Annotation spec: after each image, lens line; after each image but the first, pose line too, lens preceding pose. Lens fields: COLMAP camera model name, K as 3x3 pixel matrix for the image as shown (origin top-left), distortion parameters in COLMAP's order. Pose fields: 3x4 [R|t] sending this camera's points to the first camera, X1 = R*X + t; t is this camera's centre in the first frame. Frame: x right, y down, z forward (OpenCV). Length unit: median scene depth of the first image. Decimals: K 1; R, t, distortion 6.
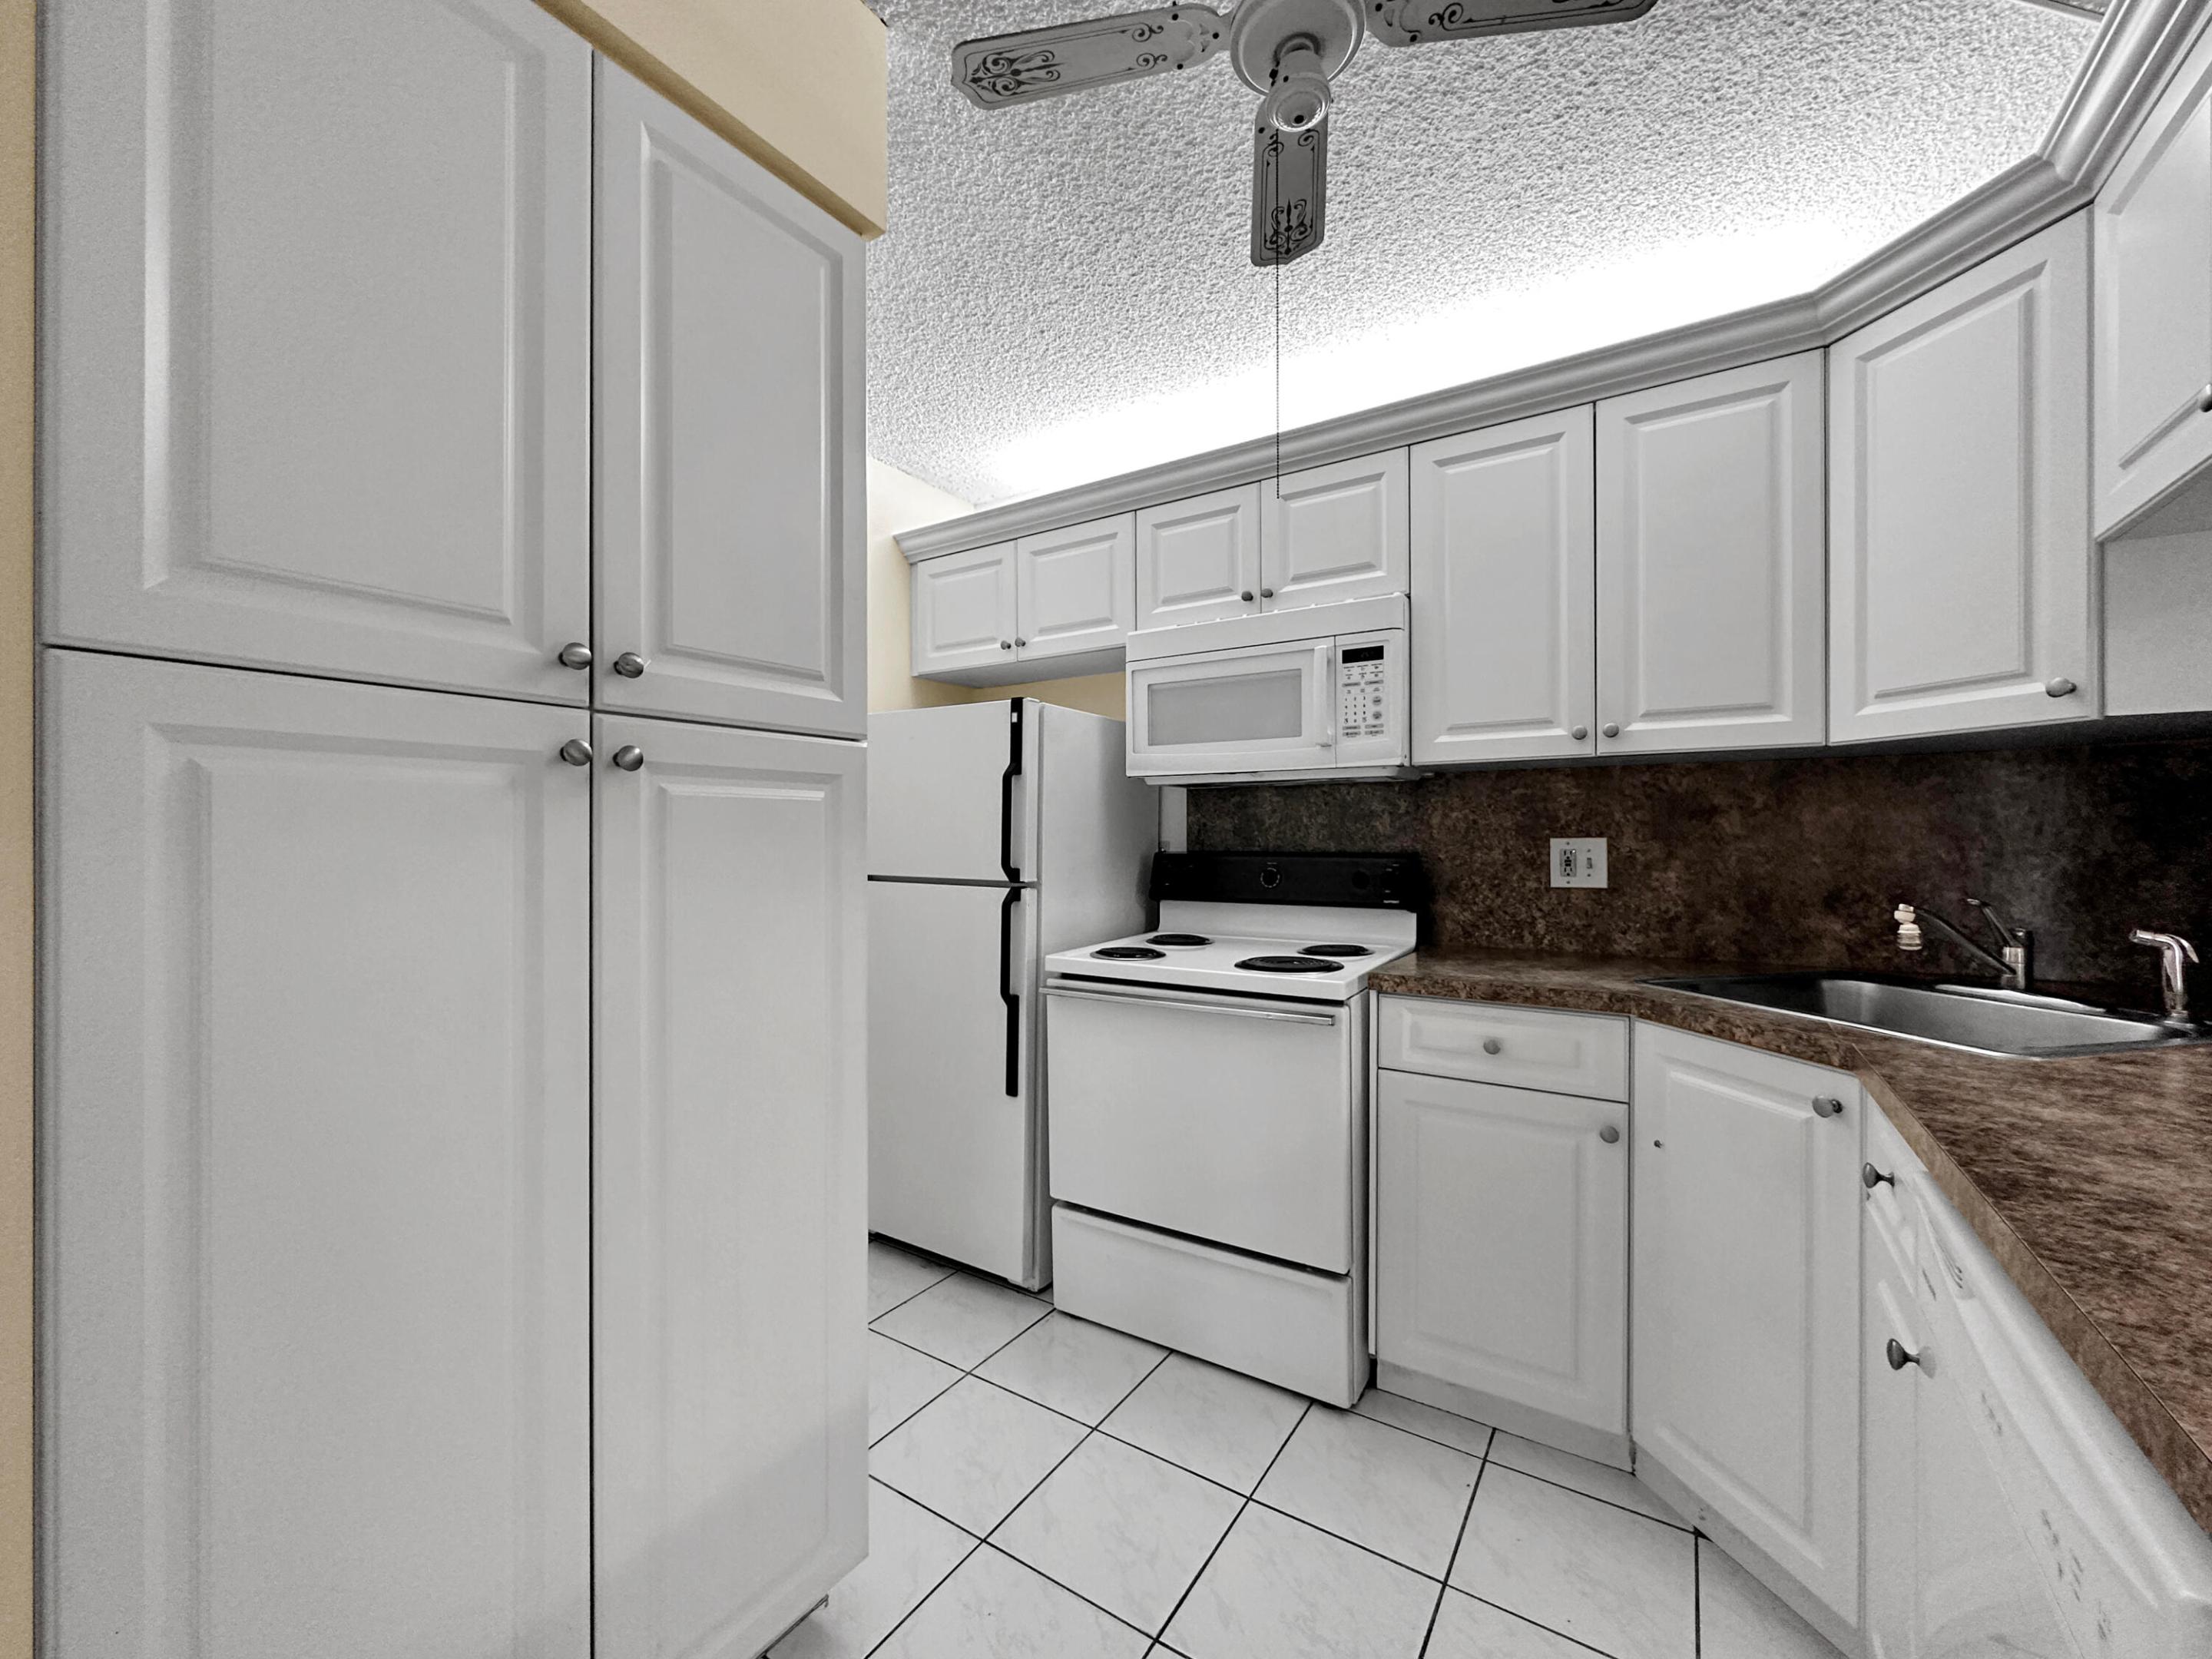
lens RADIAL K [[887.0, 0, 1109.0], [0, 887.0, 837.0], [0, 0, 1]] dist [0.000425, -0.000001]
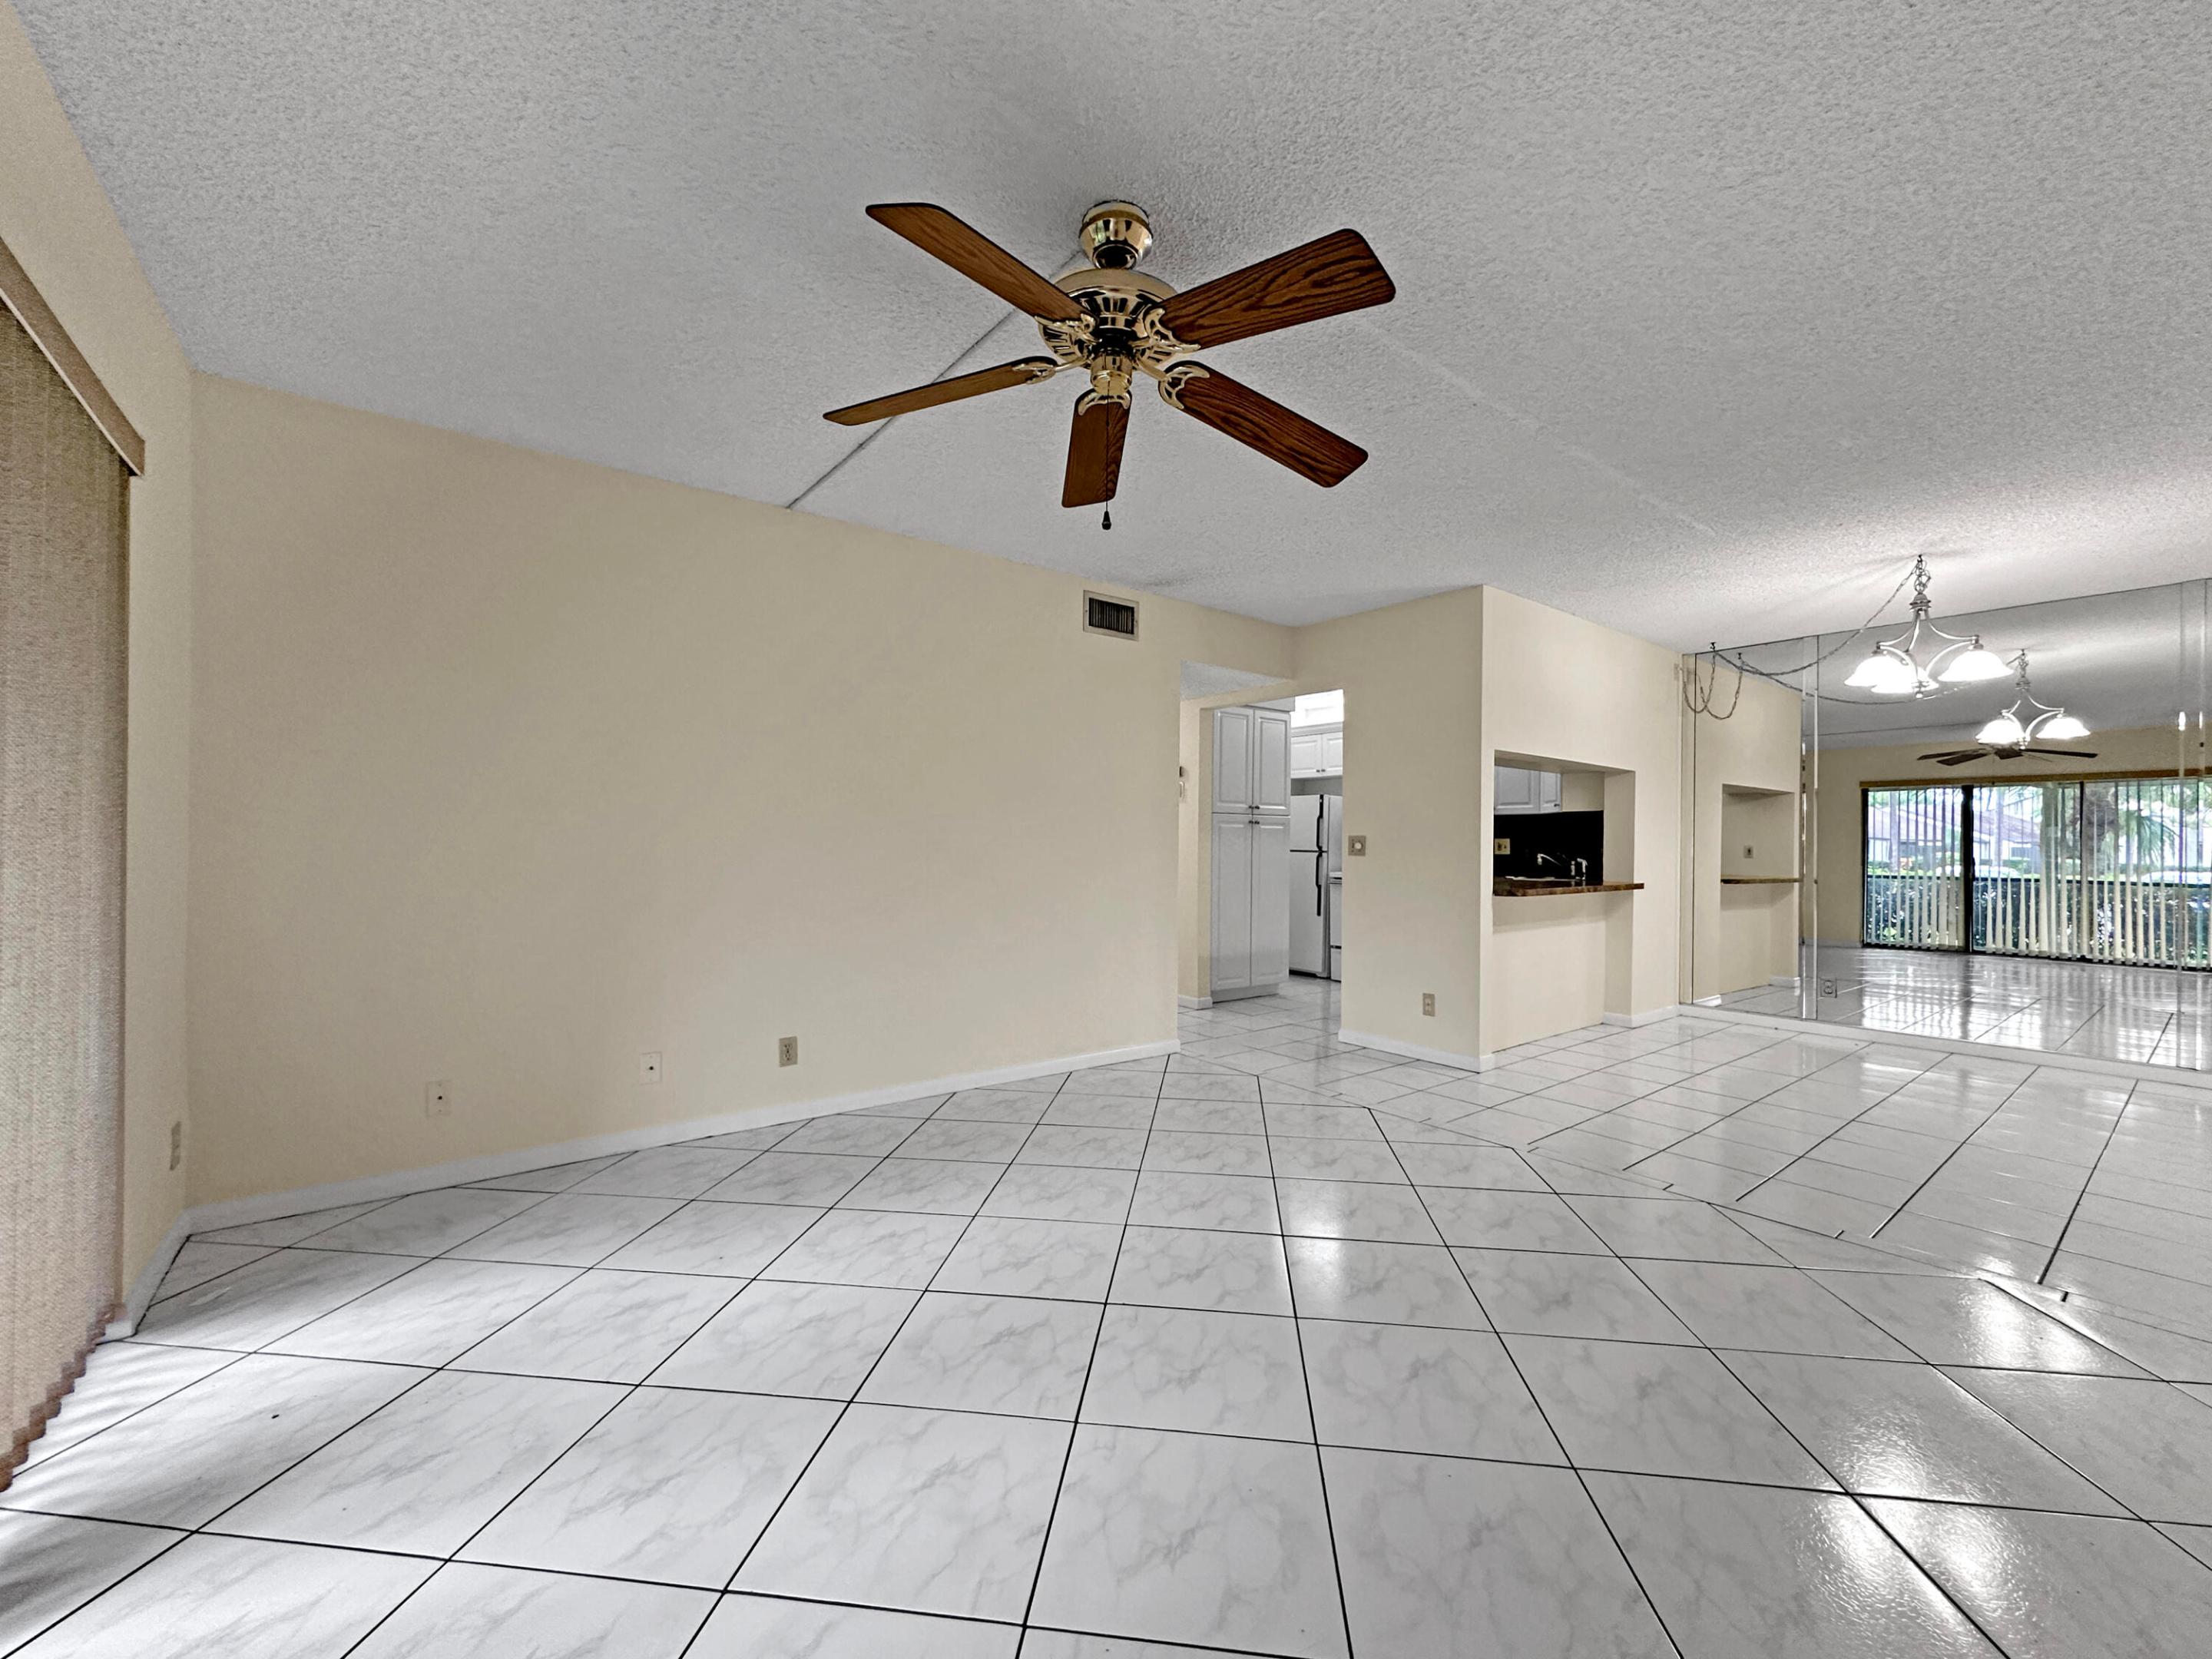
lens RADIAL K [[890.0, 0, 1115.1], [0, 890.0, 846.9], [0, 0, 1]] dist [0.000760, 0.000002]
pose [[0.946211, 0.011827, -0.323333, 0.257569], [-0.010952, 0.999930, 0.004526, 0.031698], [0.323364, -0.000742, 0.946275, -2.543300]]
